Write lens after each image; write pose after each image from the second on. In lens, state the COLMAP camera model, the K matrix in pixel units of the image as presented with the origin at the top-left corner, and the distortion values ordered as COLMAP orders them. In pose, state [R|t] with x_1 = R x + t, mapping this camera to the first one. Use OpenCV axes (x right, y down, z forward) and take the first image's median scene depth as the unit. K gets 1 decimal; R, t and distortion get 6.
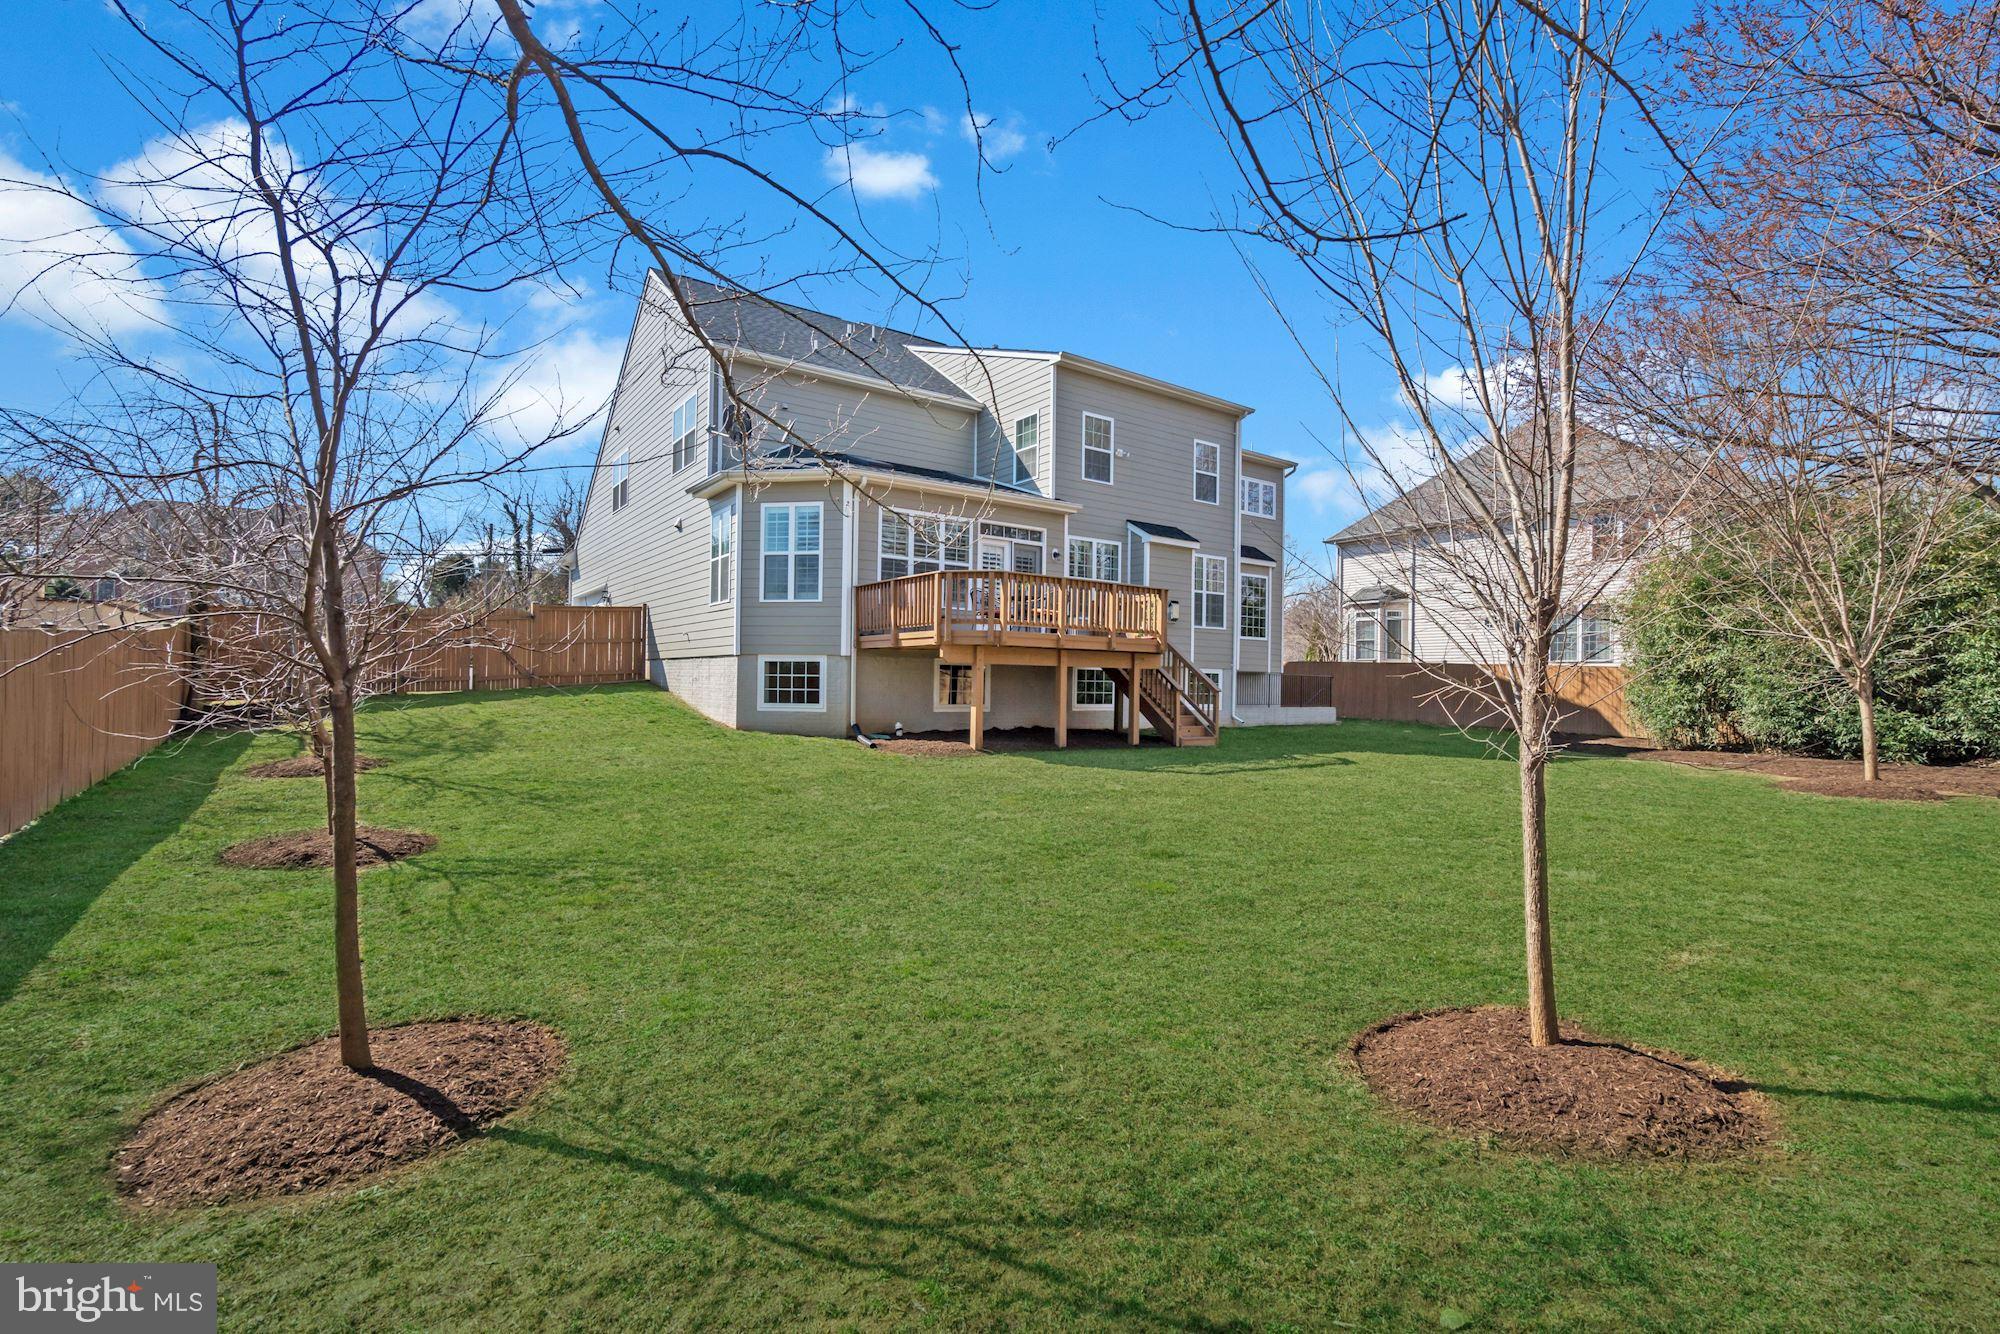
lens RADIAL K [[907.8, 0, 993.0], [0, 907.8, 692.8], [0, 0, 1]] dist [-0.011514, 0.002699]
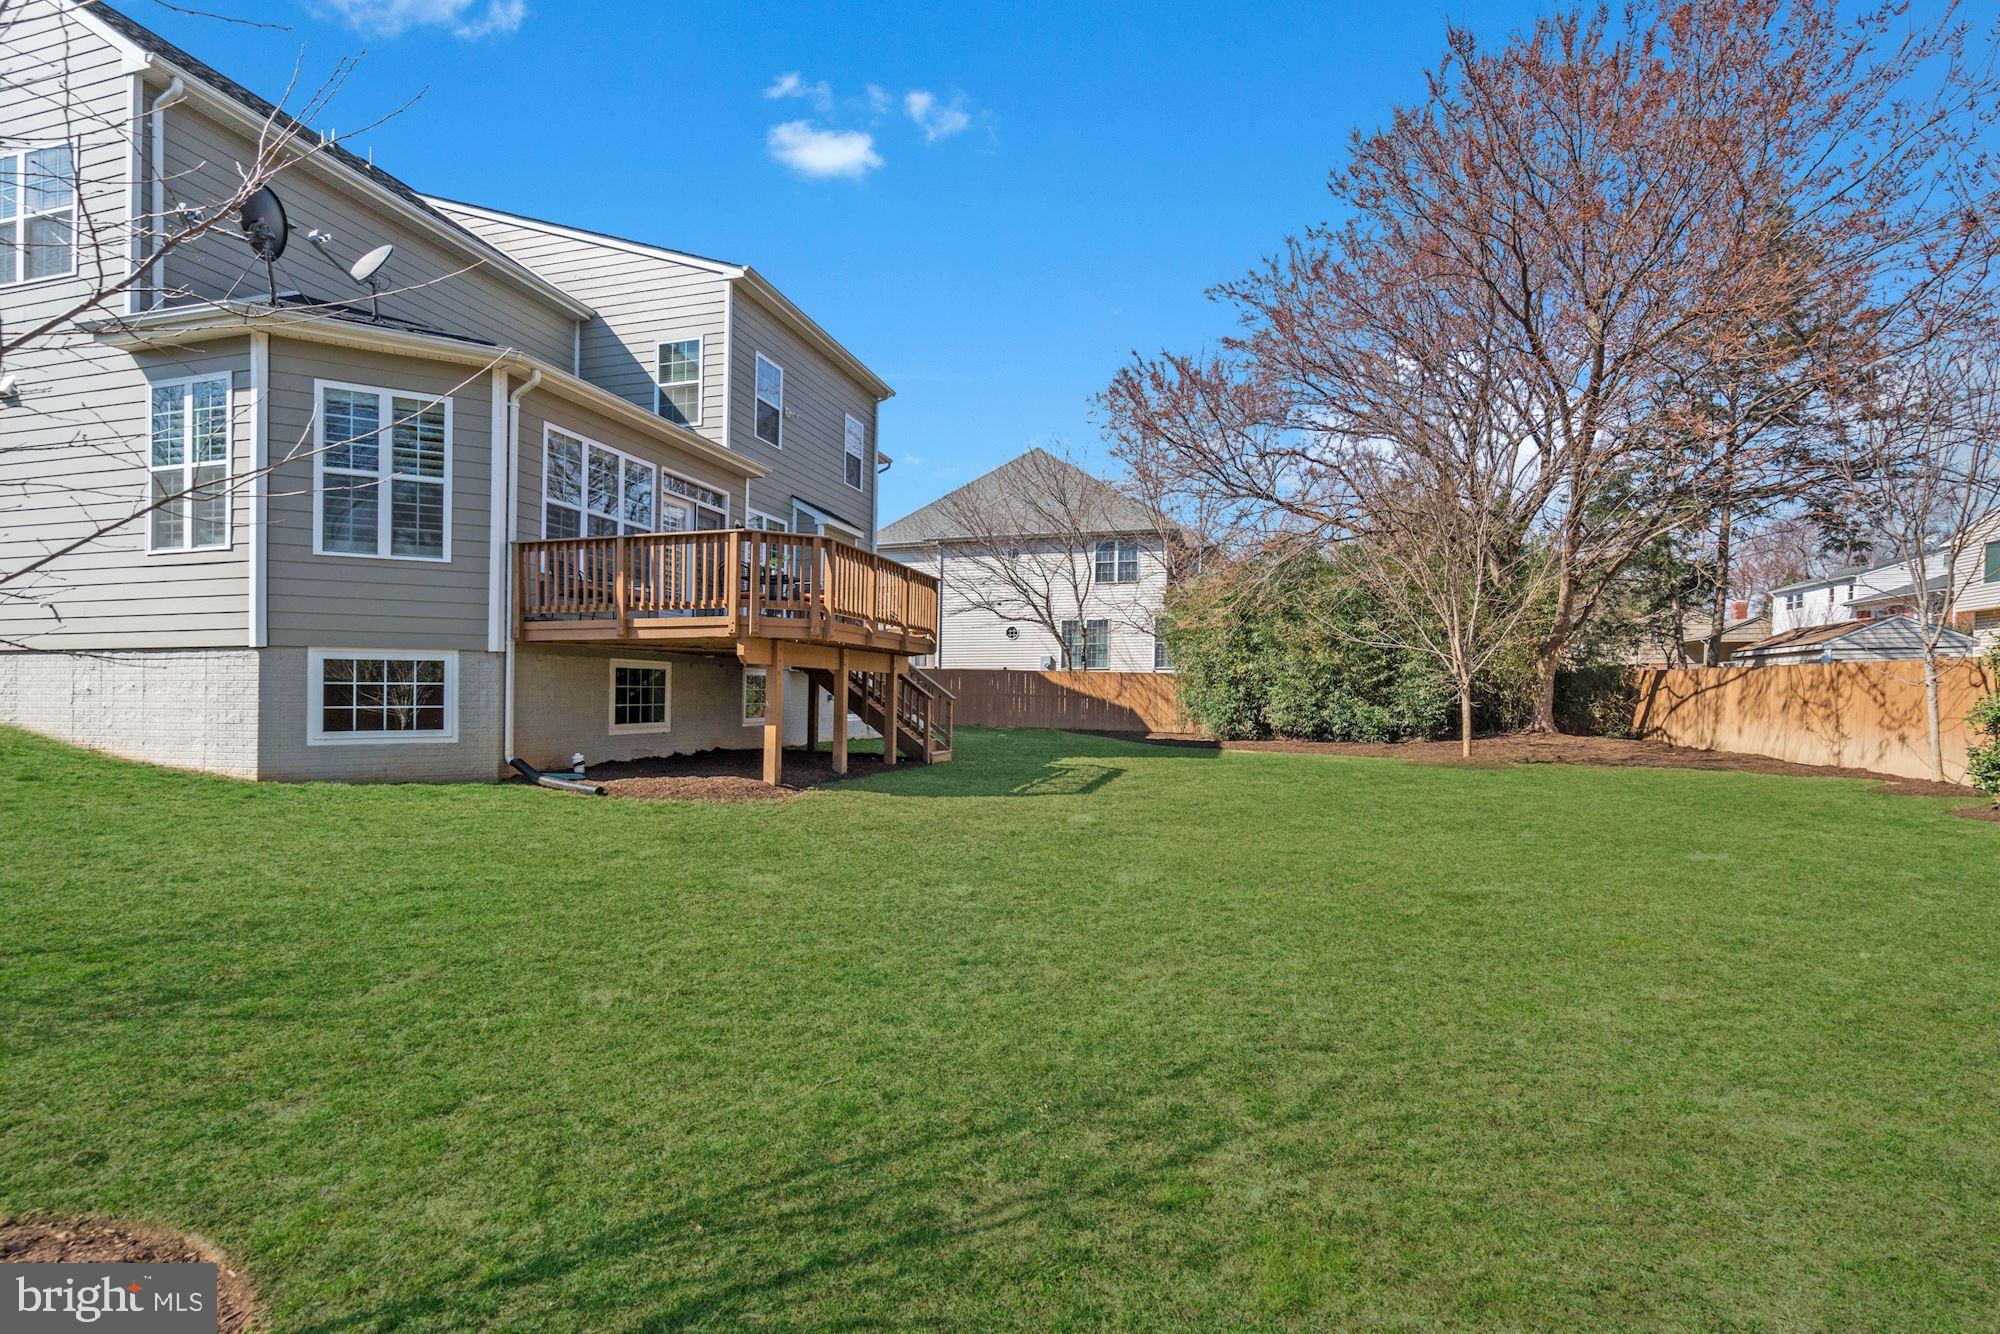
lens RADIAL K [[907.8, 0, 1043.9], [0, 907.8, 703.7], [0, 0, 1]] dist [-0.011514, 0.002699]
pose [[0.754818, -0.020058, 0.655627, -0.282401], [0.017306, 0.999793, 0.010663, -0.004894], [-0.655706, 0.003298, 0.755010, 0.275165]]
